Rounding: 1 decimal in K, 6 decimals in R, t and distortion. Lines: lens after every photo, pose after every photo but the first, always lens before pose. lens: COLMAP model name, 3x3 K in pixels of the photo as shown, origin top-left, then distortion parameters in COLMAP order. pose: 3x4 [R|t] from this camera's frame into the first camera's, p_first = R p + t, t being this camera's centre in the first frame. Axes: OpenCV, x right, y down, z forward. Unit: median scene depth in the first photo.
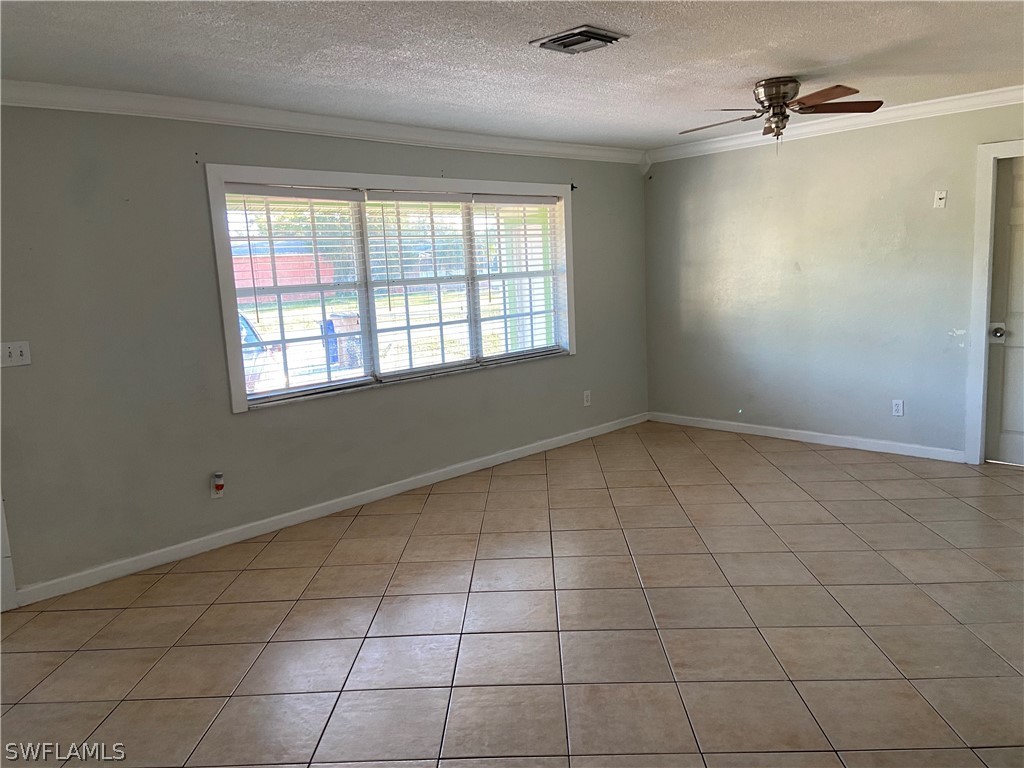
lens RADIAL K [[783.2, 0, 512.0], [0, 783.2, 384.0], [0, 0, 1]] dist [0.127109, -0.164951]
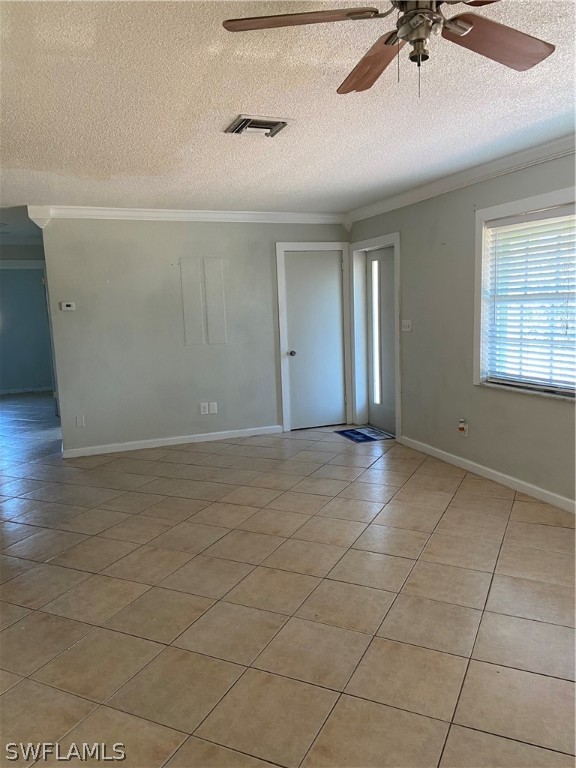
lens RADIAL K [[587.4, 0, 288.0], [0, 587.4, 384.0], [0, 0, 1]] dist [0.127109, -0.164951]
pose [[-0.419379, 0.188857, -0.887949, 0.754543], [-0.084730, 0.965708, 0.245414, -0.200899], [0.903848, 0.178157, -0.388996, 1.123520]]
